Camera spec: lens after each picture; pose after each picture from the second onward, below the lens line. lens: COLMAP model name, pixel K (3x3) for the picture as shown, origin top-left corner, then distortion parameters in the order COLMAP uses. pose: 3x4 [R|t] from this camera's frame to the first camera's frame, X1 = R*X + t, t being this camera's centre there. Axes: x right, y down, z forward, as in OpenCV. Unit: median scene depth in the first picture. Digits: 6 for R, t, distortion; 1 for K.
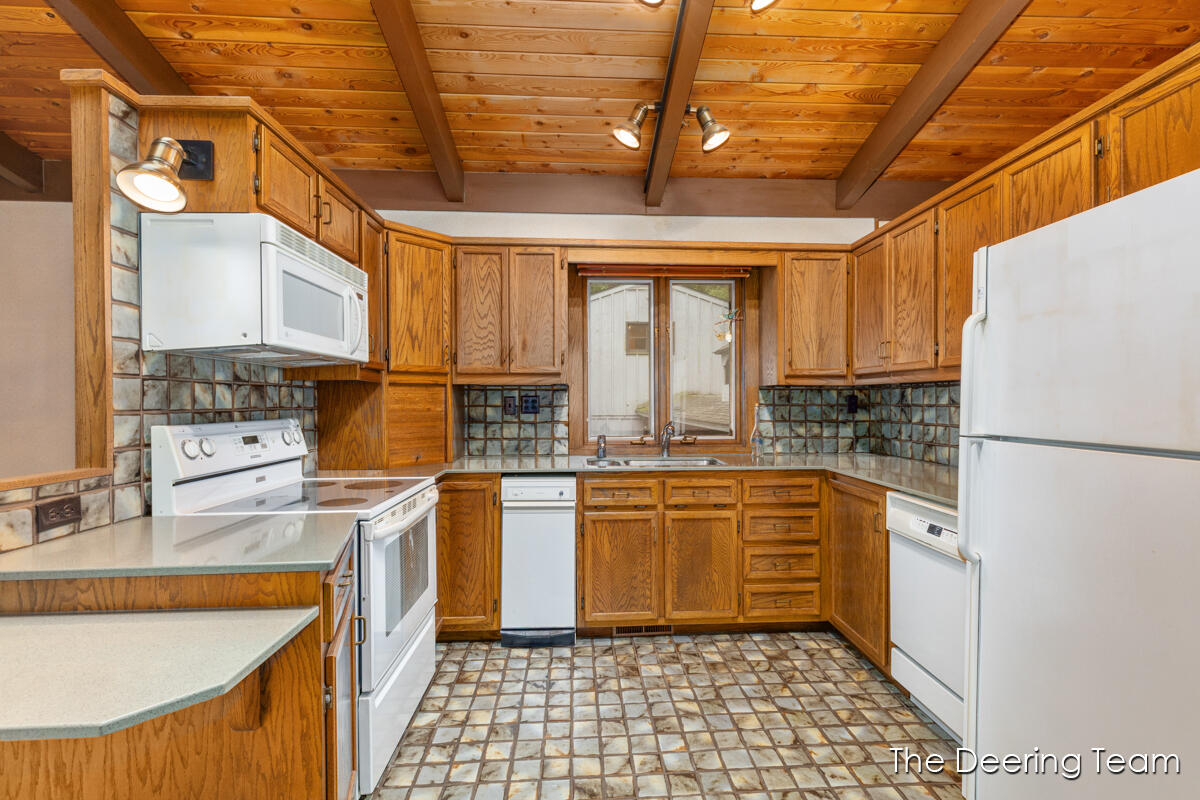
lens RADIAL K [[533.7, 0, 601.3], [0, 533.7, 401.0], [0, 0, 1]] dist [0.009387, -0.001776]
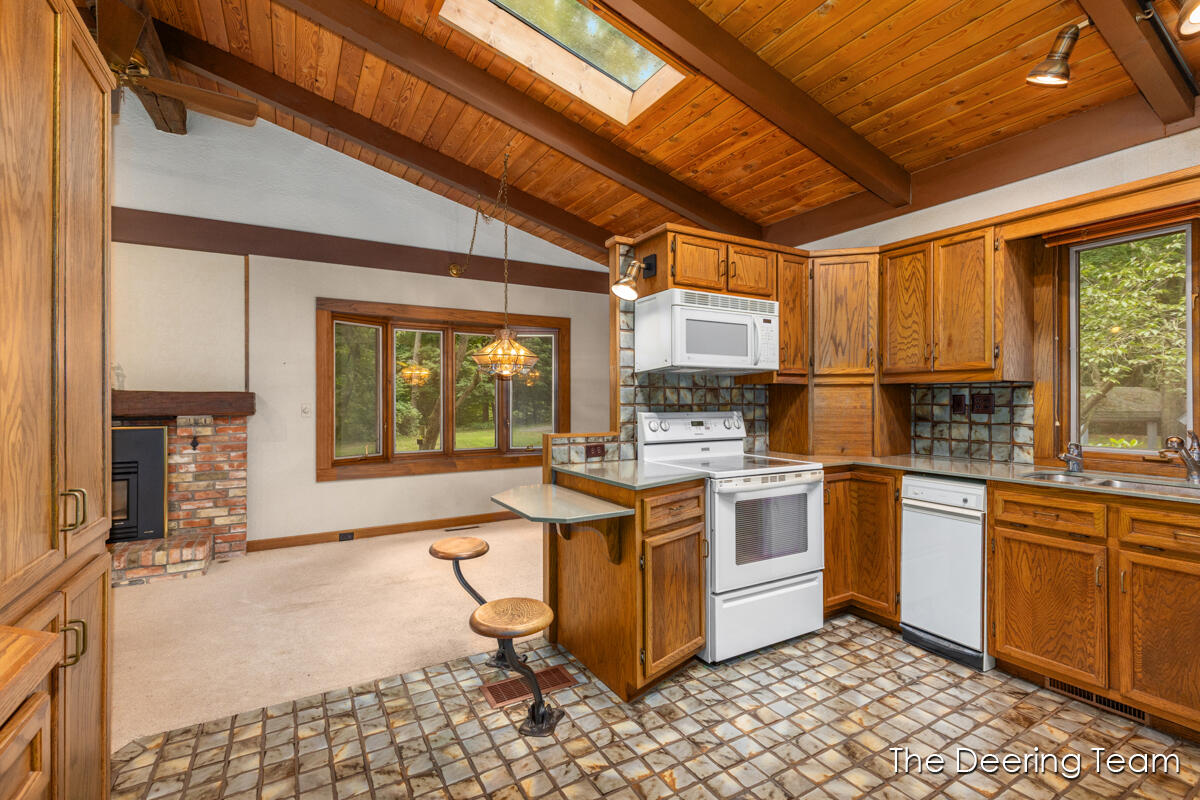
lens RADIAL K [[533.7, 0, 603.3], [0, 533.7, 396.1], [0, 0, 1]] dist [0.009387, -0.001776]
pose [[0.462447, -0.001045, -0.886646, 0.457394], [-0.002496, 0.999994, -0.002480, -0.002970], [0.886643, 0.003360, 0.462442, 0.017028]]
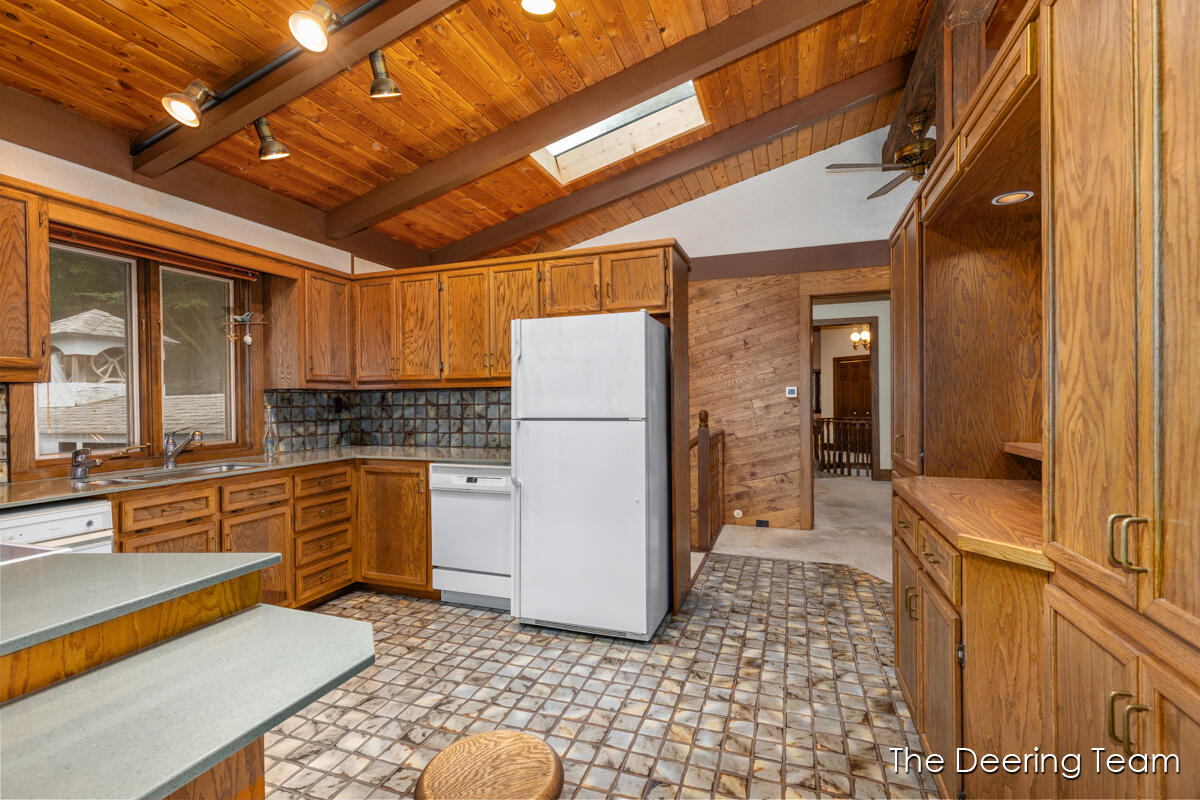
lens RADIAL K [[533.7, 0, 603.2], [0, 533.7, 401.5], [0, 0, 1]] dist [0.009387, -0.001776]
pose [[0.385195, -0.006178, 0.922815, -0.511620], [0.010809, 0.999939, 0.002183, 0.001546], [-0.922772, 0.009134, 0.385238, 0.001295]]
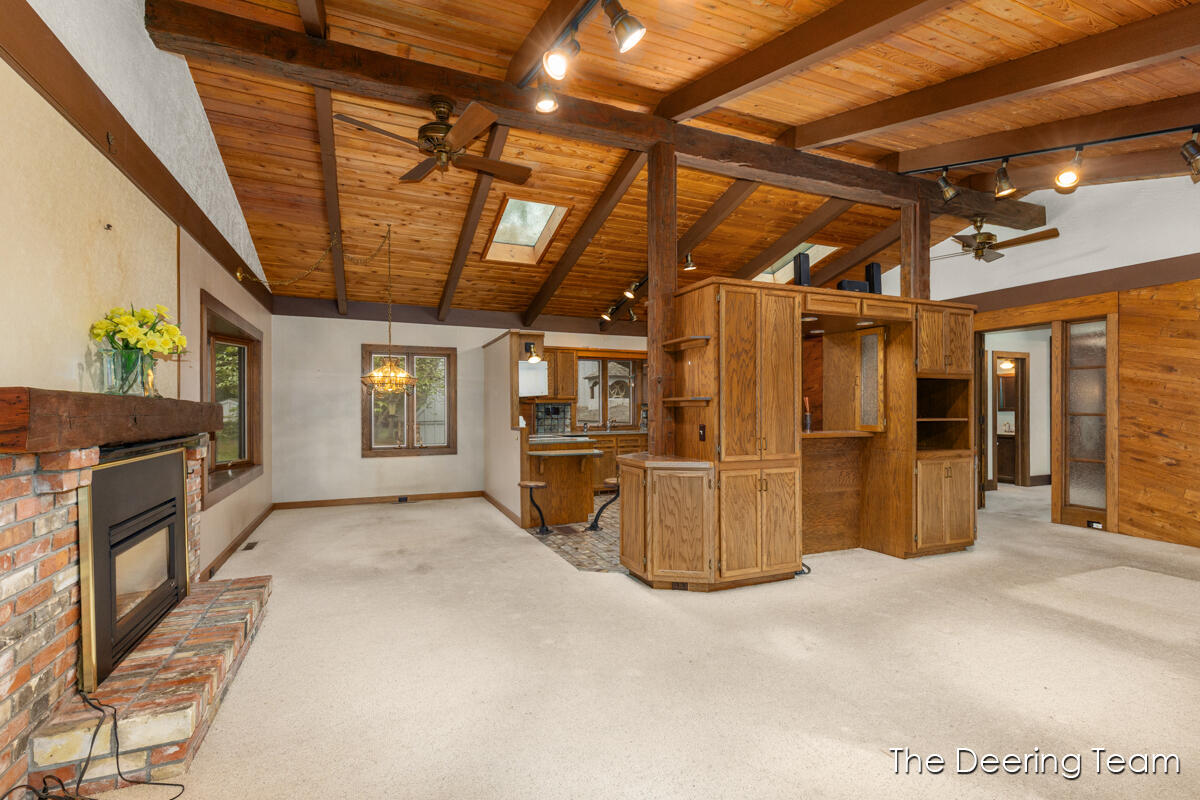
lens RADIAL K [[533.7, 0, 598.4], [0, 533.7, 406.2], [0, 0, 1]] dist [0.009387, -0.001776]
pose [[0.942561, 0.000373, 0.334034, -0.929307], [0.002748, 0.999957, -0.008871, 0.008880], [-0.334023, 0.009280, 0.942519, -1.640905]]
